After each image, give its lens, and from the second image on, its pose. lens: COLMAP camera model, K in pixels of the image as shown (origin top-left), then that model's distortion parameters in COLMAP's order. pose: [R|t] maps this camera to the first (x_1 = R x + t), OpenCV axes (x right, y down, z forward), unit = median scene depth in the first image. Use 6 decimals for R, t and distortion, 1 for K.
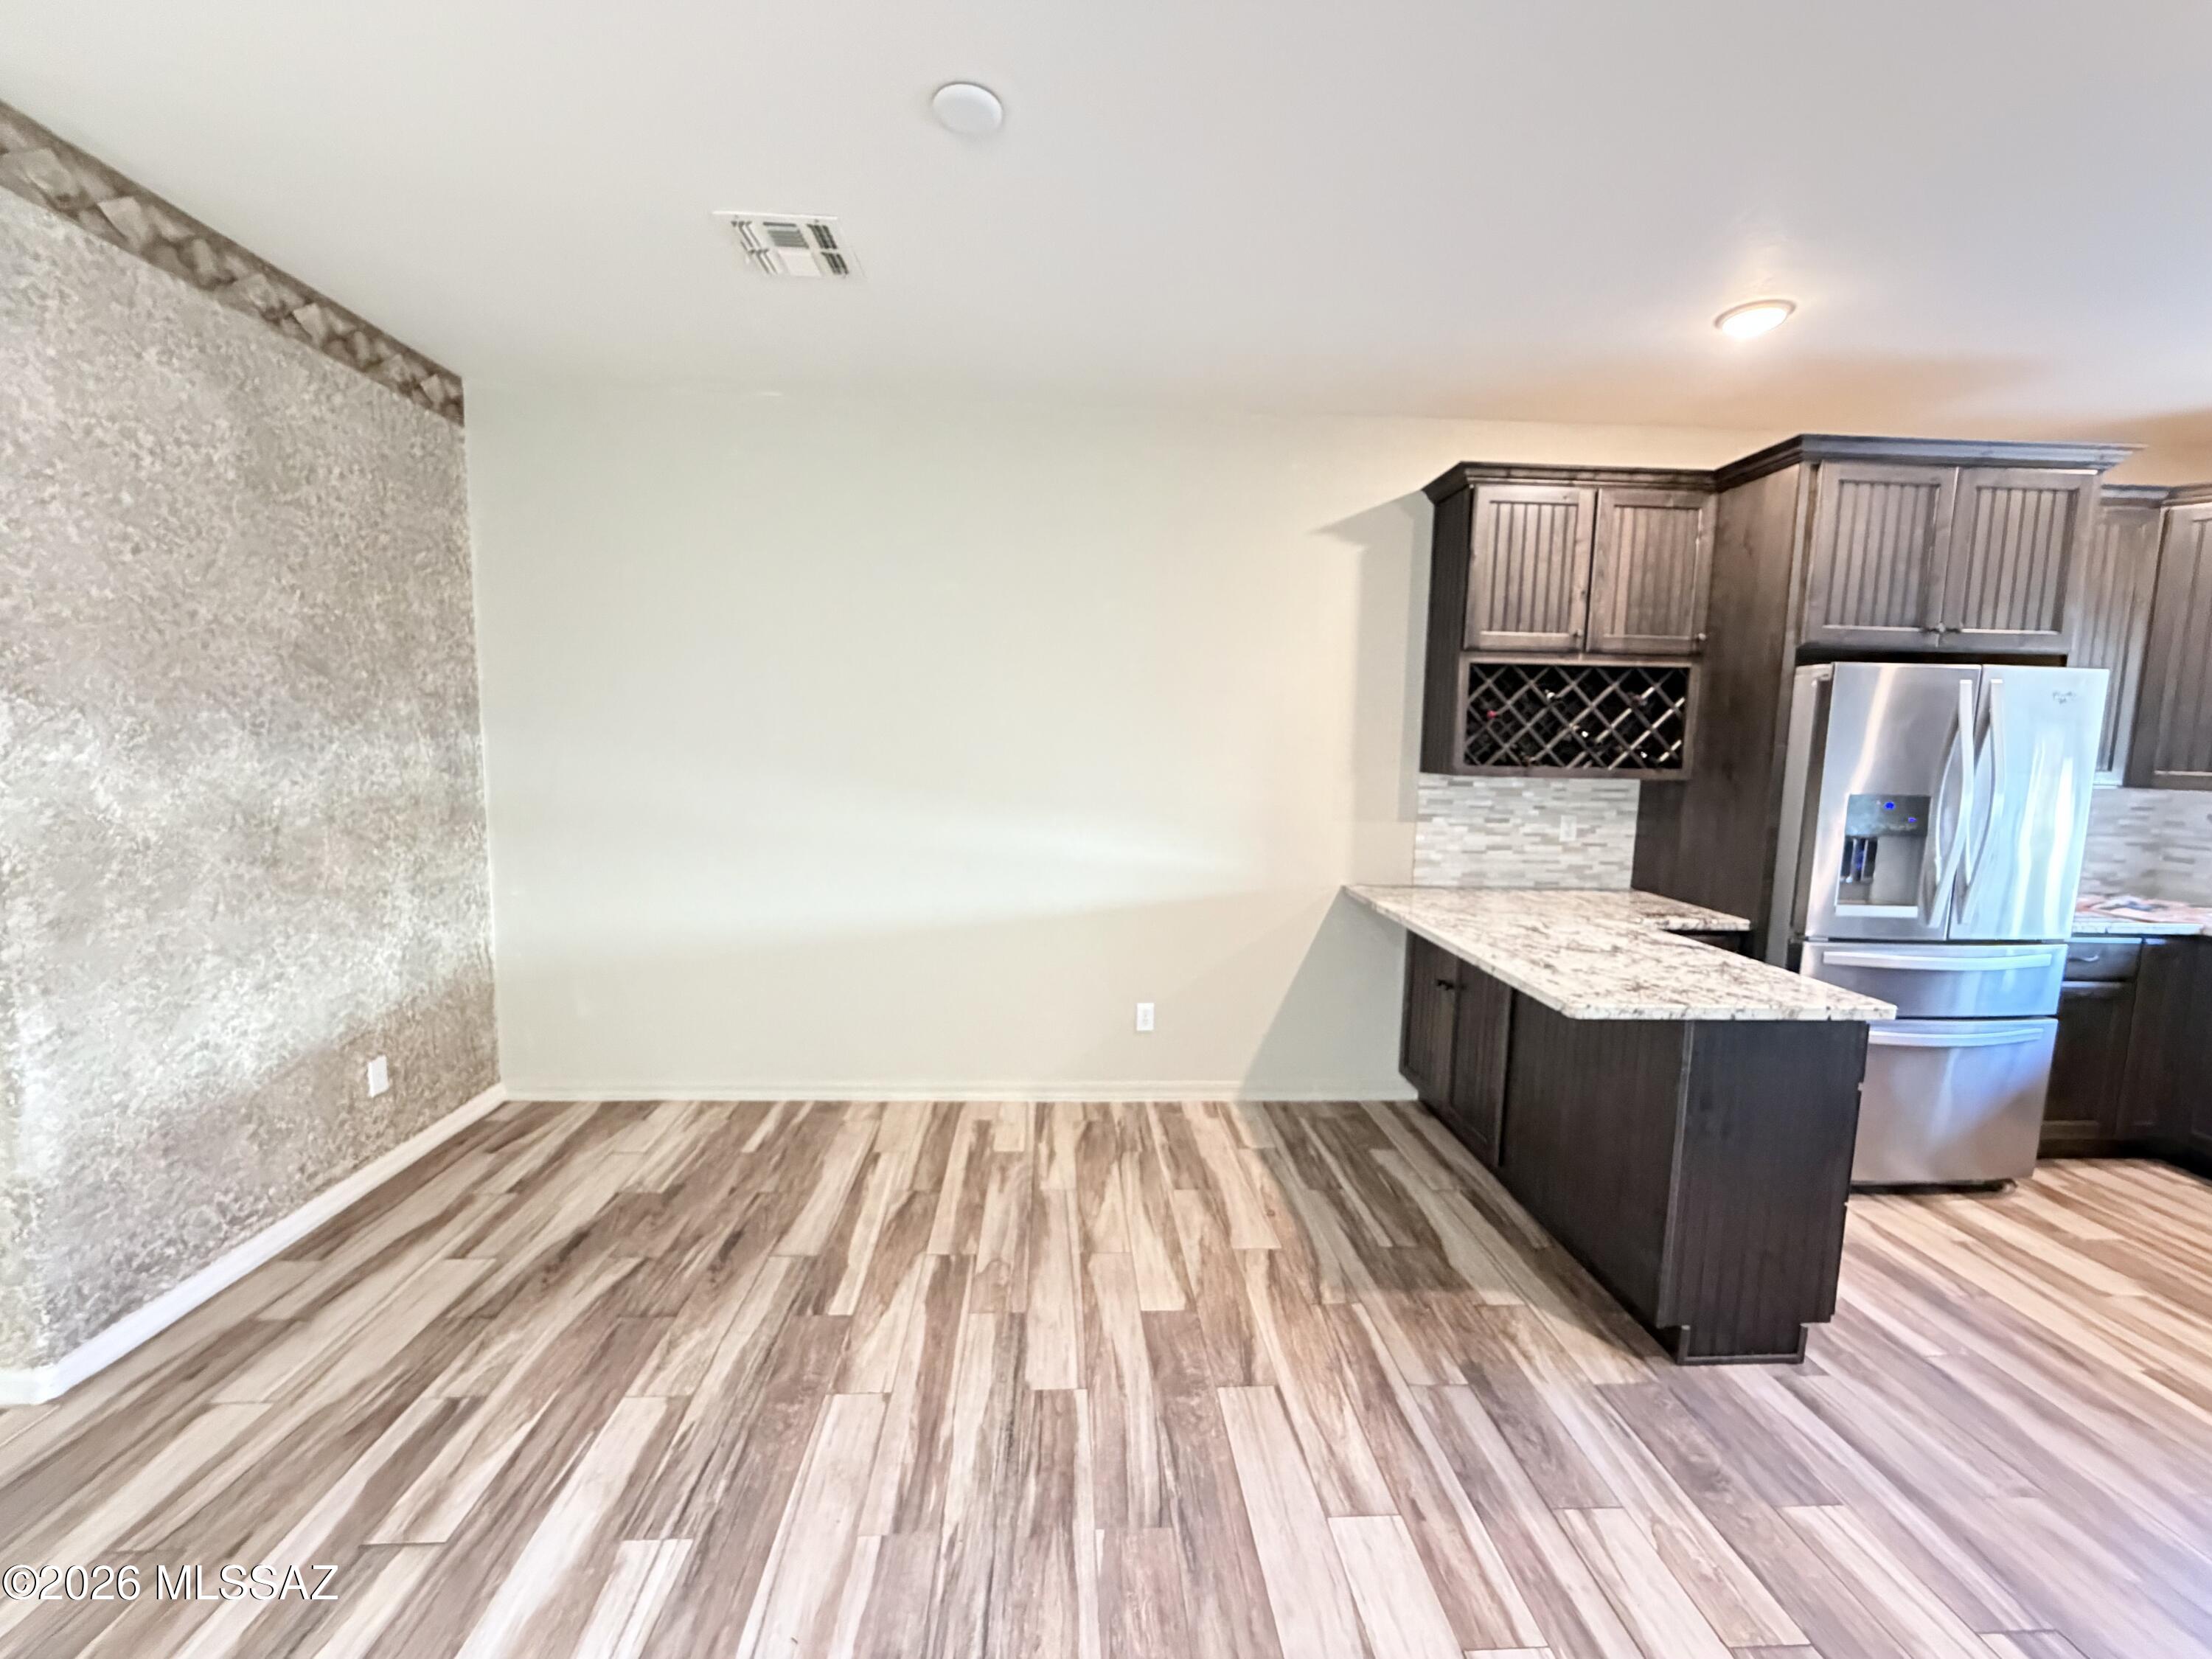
lens RADIAL K [[880.1, 0, 1101.9], [0, 880.1, 828.1], [0, 0, 1]] dist [-0.000703, -0.000262]
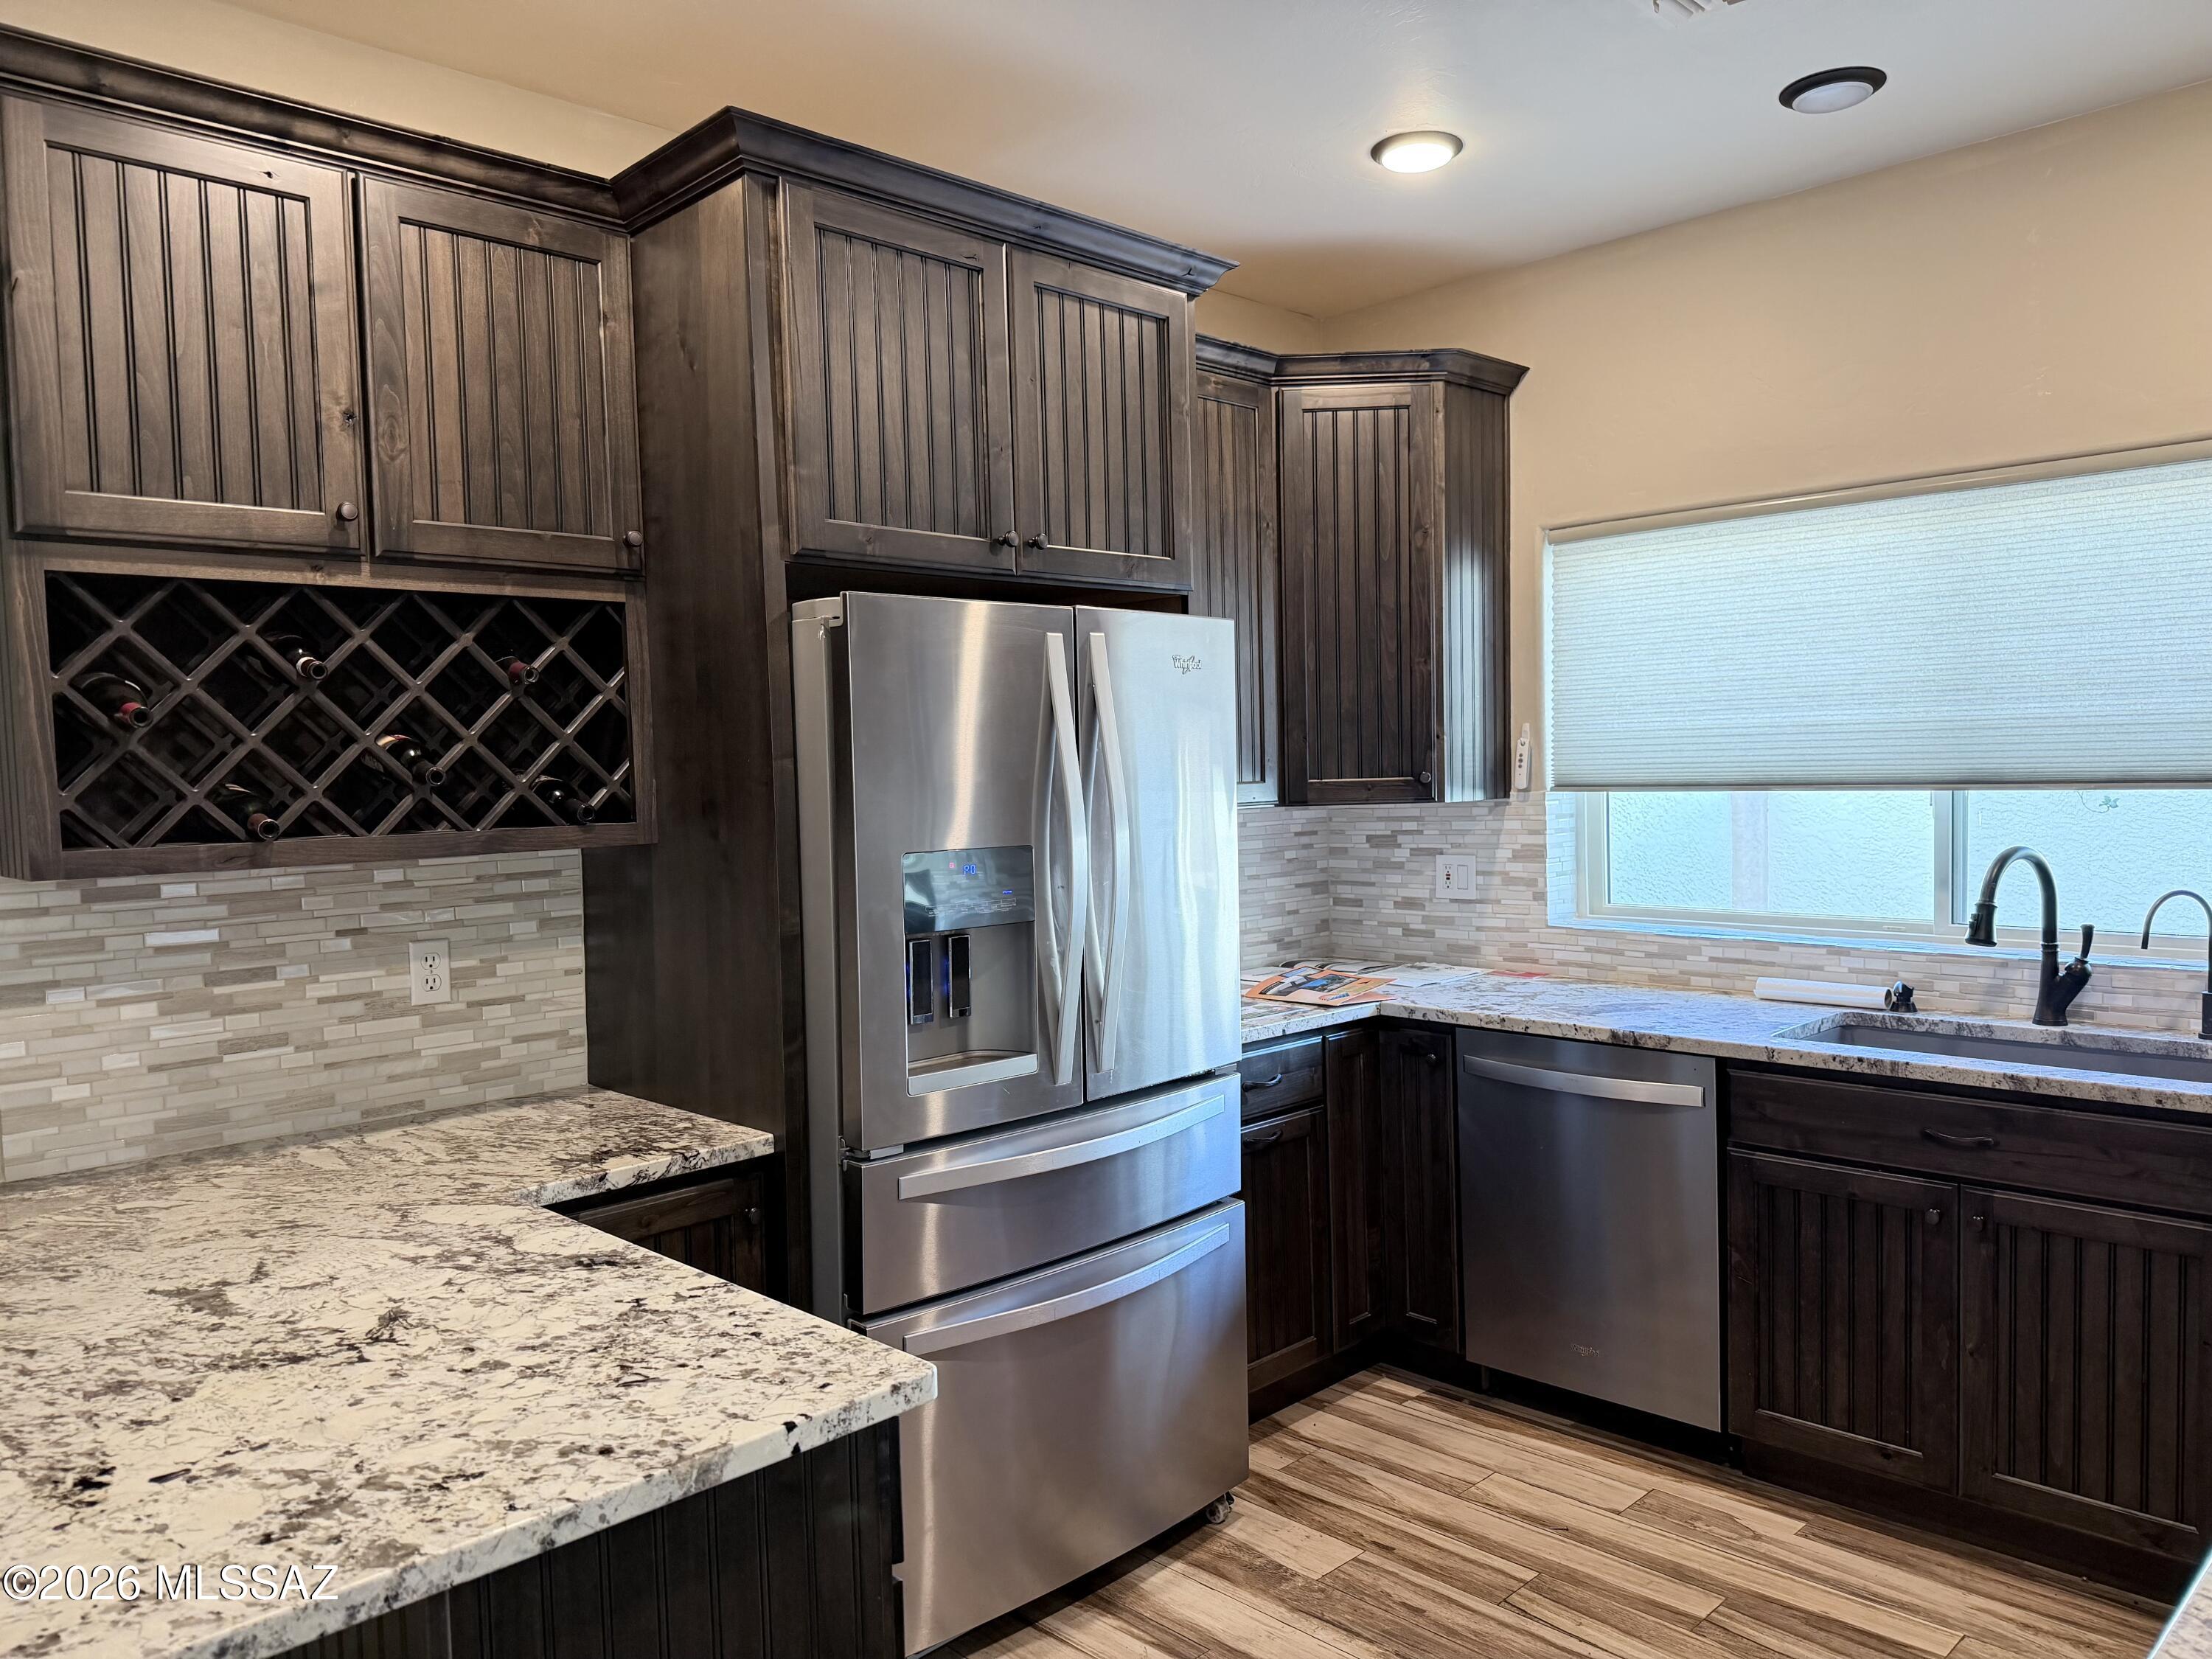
lens RADIAL K [[1553.1, 0, 1099.9], [0, 1553.1, 841.7], [0, 0, 1]] dist [0.071023, -0.097891]
pose [[0.746747, -0.073292, 0.661058, 0.325303], [0.110796, 0.993730, -0.014982, -0.018394], [-0.655815, 0.084430, 0.750186, 0.243834]]
